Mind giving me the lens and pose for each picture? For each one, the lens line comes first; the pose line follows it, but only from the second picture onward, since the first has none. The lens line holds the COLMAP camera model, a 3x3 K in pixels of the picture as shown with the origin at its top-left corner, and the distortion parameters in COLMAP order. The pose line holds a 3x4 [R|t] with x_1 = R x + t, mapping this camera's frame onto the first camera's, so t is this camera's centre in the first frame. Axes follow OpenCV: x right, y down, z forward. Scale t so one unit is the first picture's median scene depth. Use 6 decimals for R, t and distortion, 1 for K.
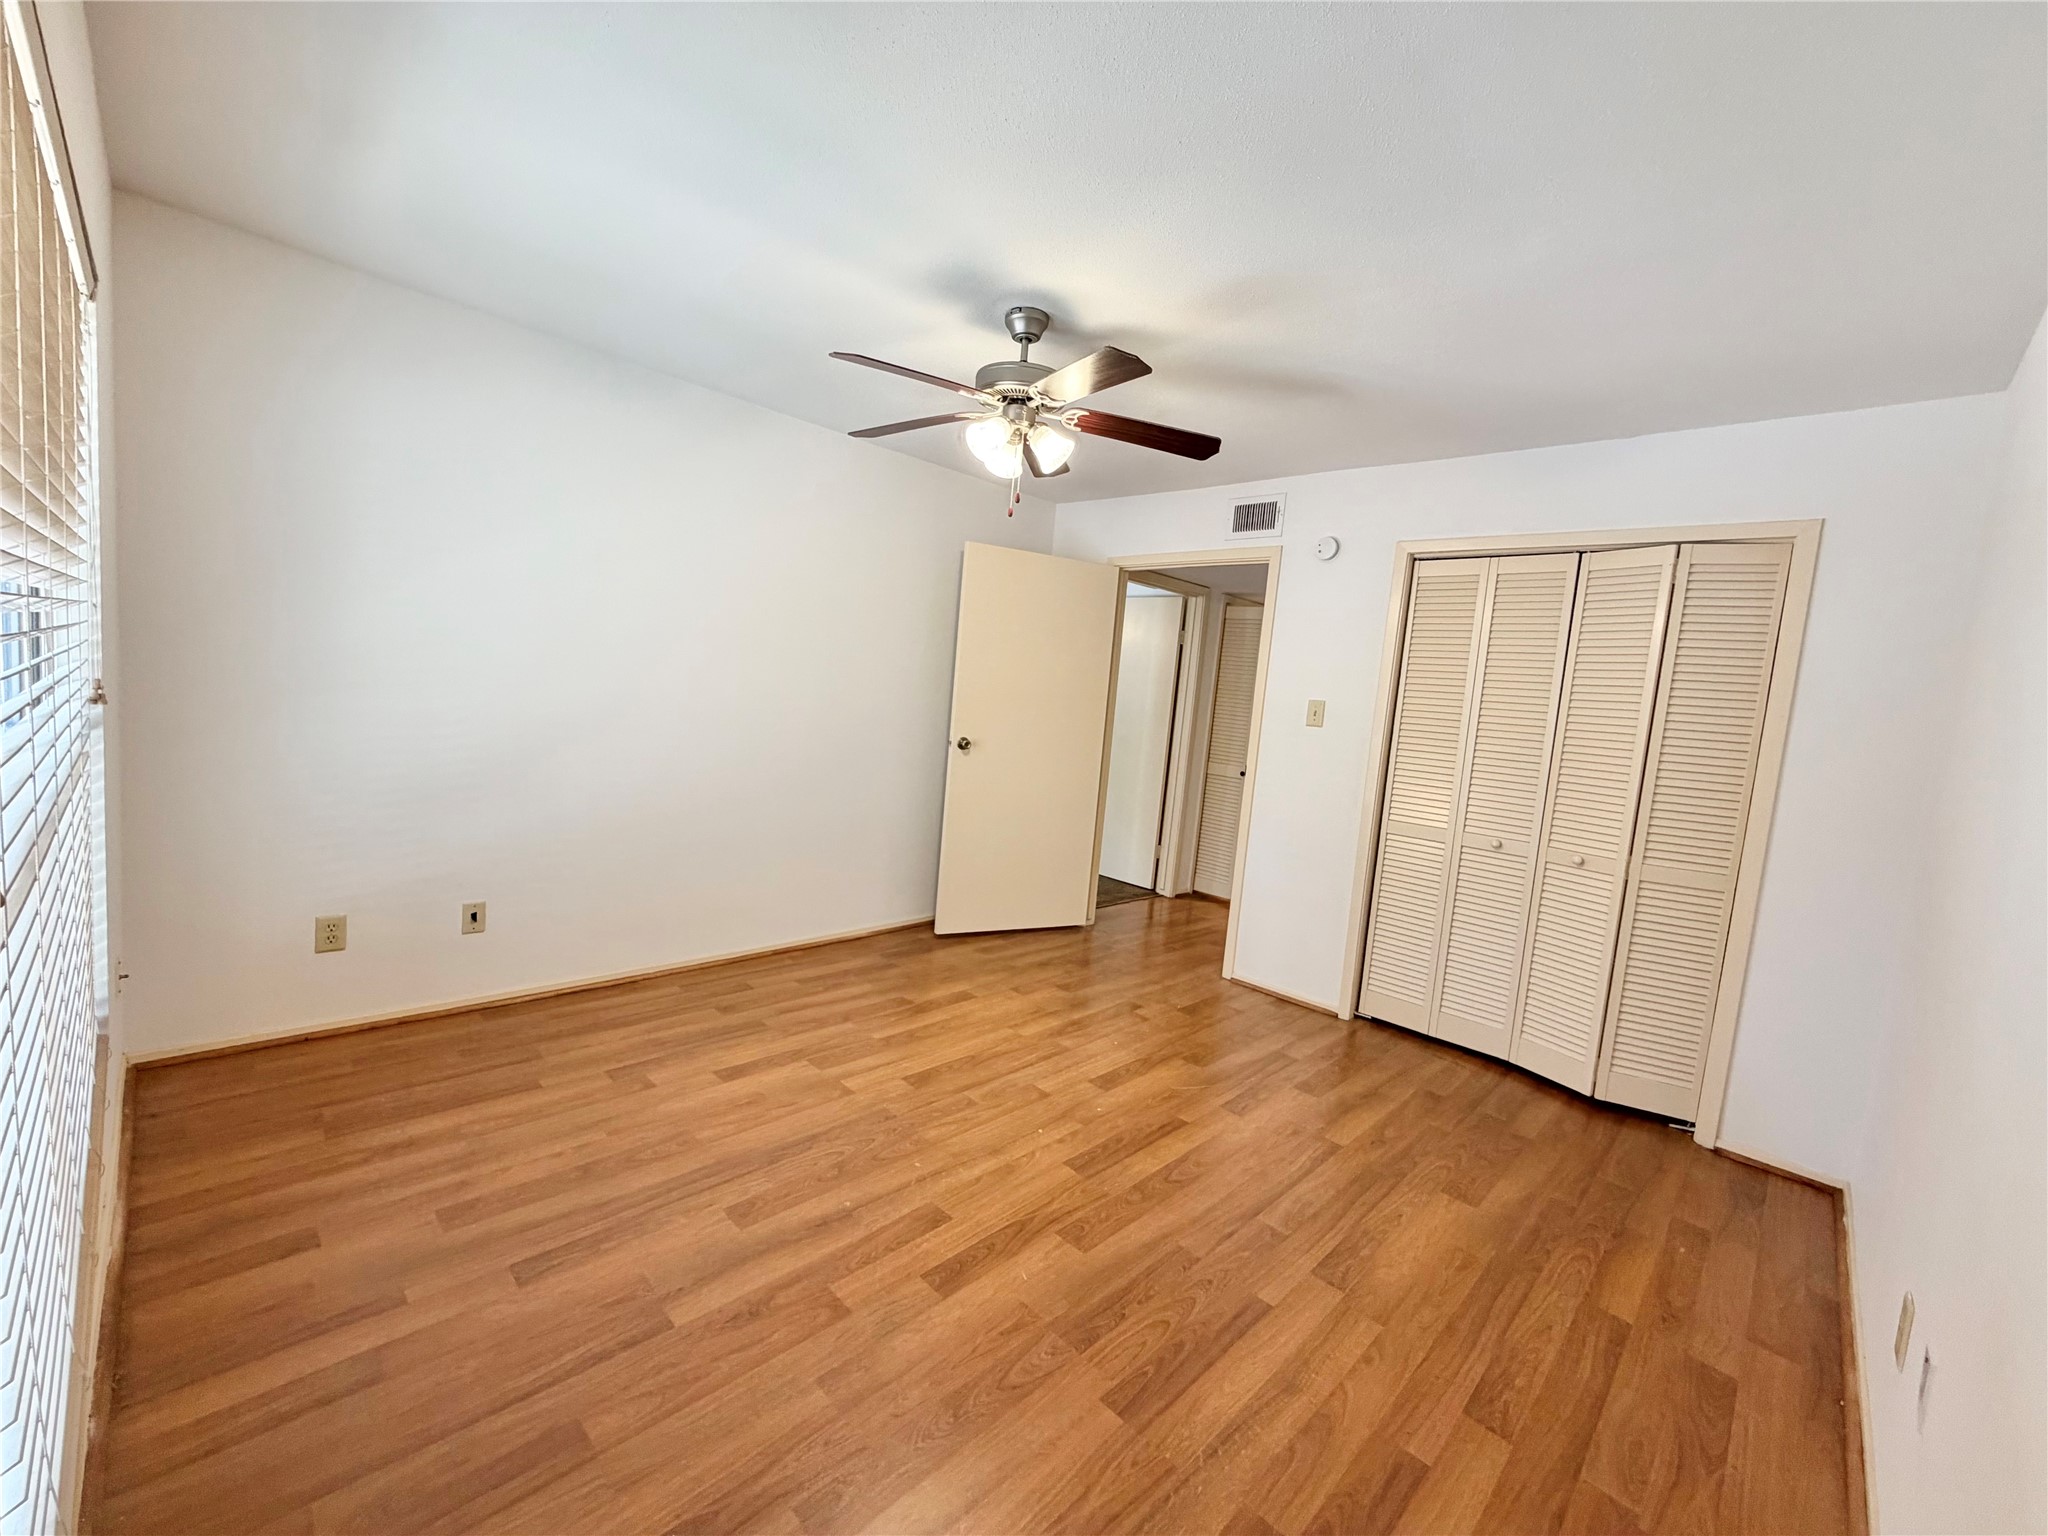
lens RADIAL K [[822.0, 0, 1025.0], [0, 822.0, 771.5], [0, 0, 1]] dist [0.020571, 0.000068]
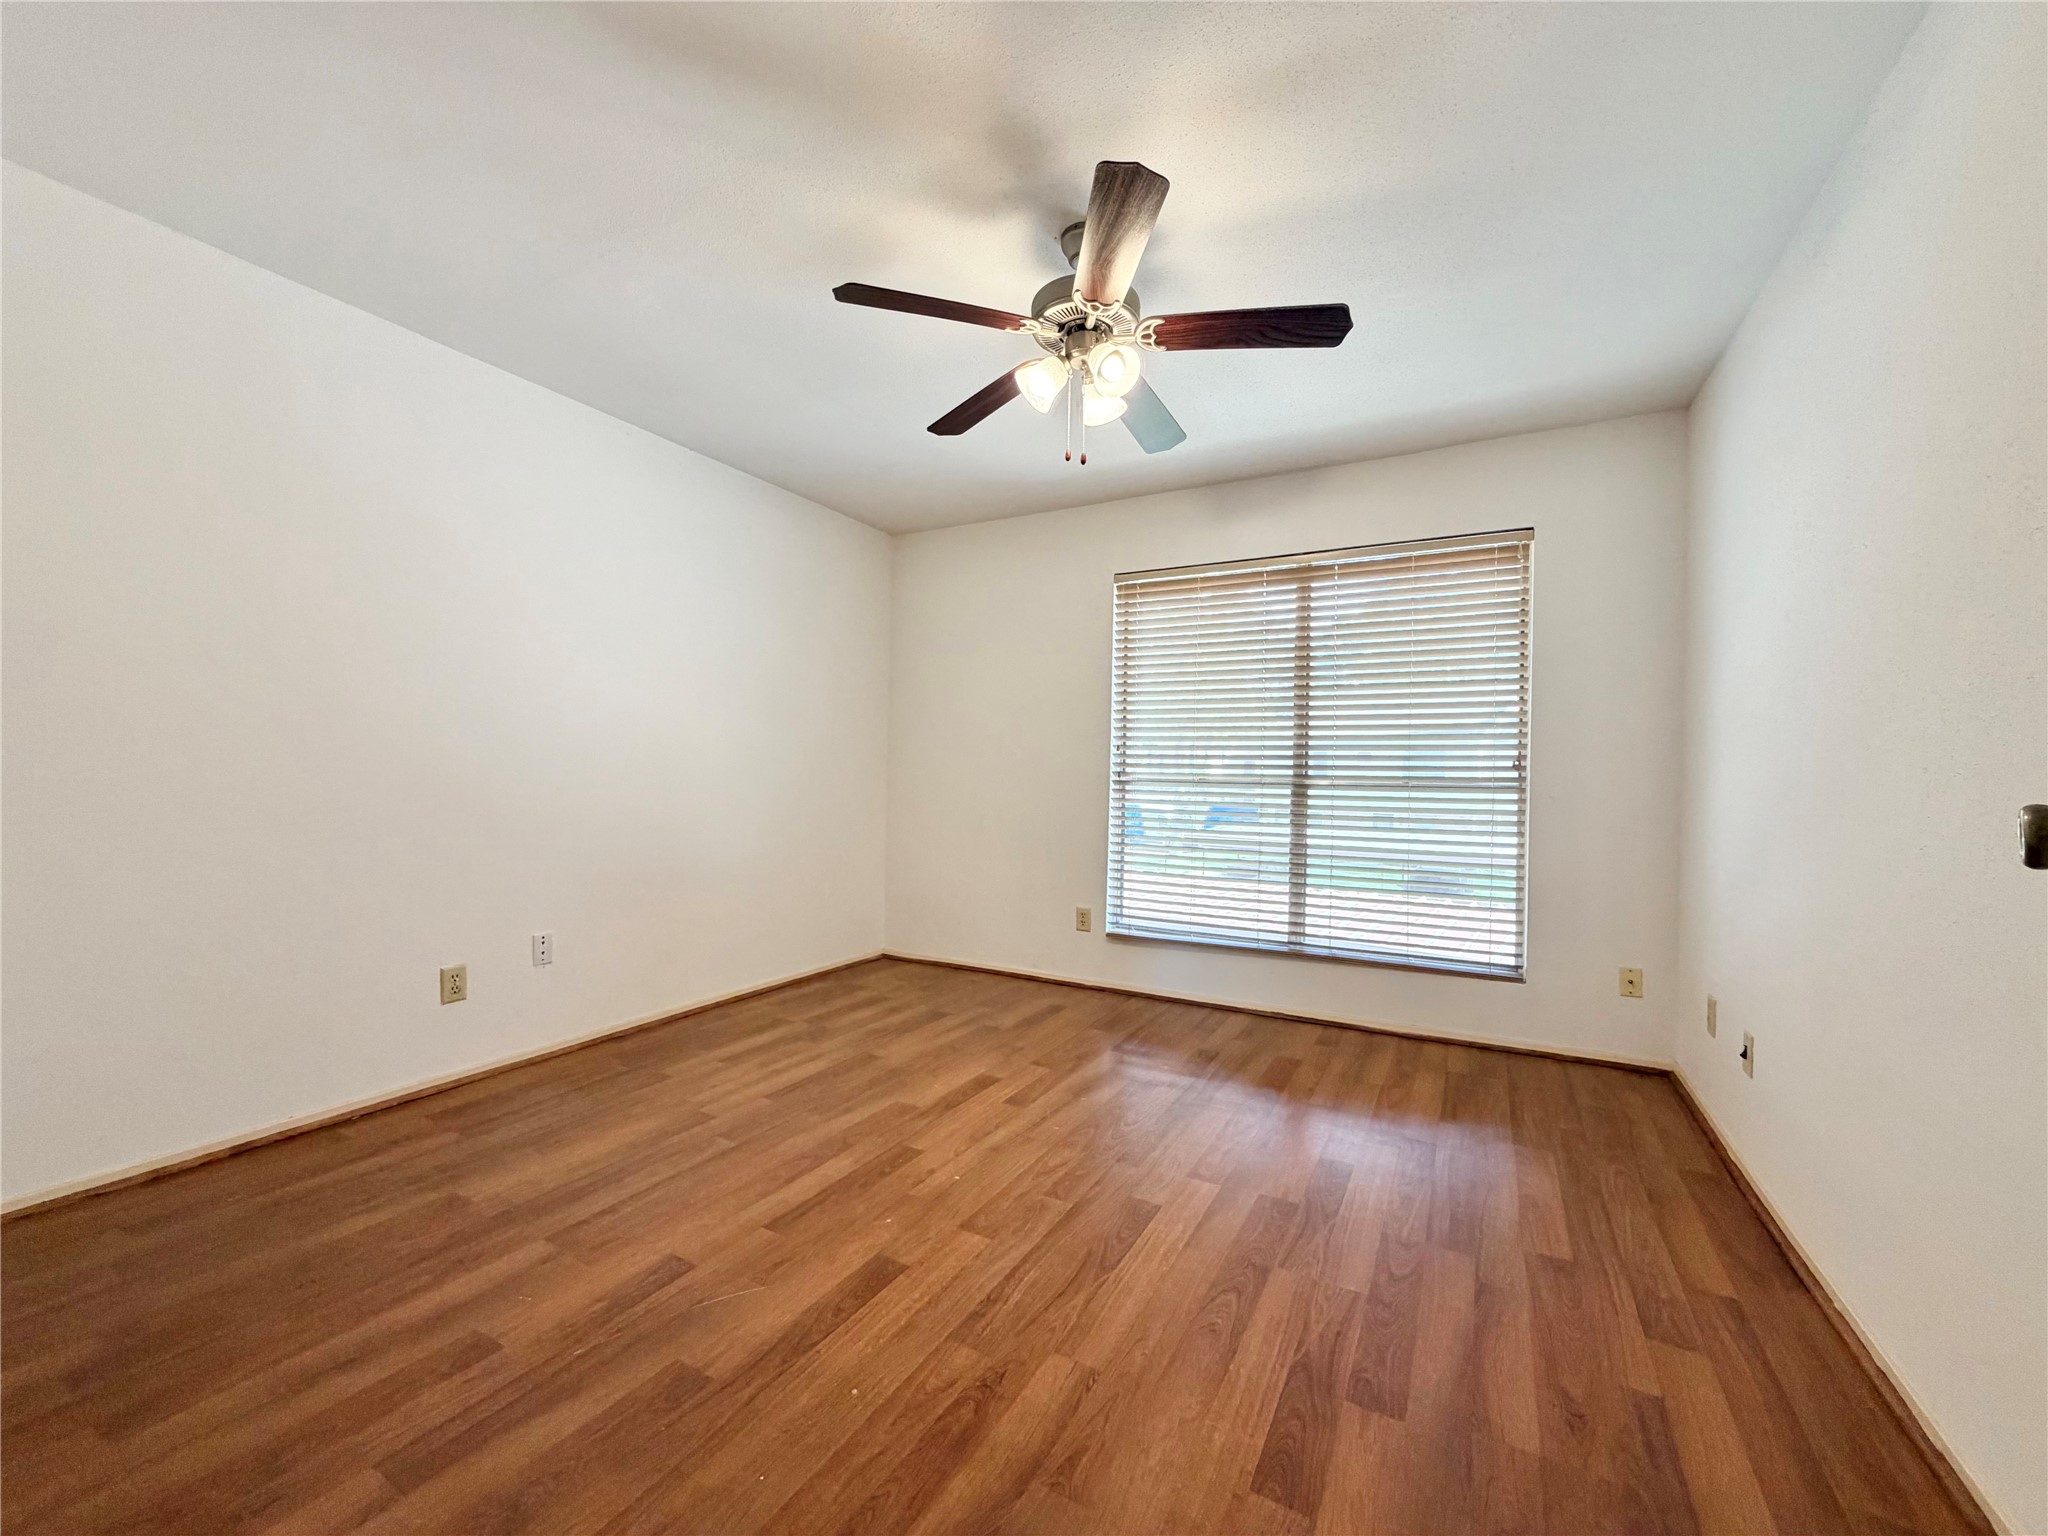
lens RADIAL K [[822.0, 0, 1023.3], [0, 822.0, 755.4], [0, 0, 1]] dist [0.020571, 0.000068]
pose [[-0.958659, -0.109955, -0.262454, 0.237620], [-0.128331, 0.990267, 0.053881, -0.057812], [0.253975, 0.085334, -0.963439, 1.891964]]
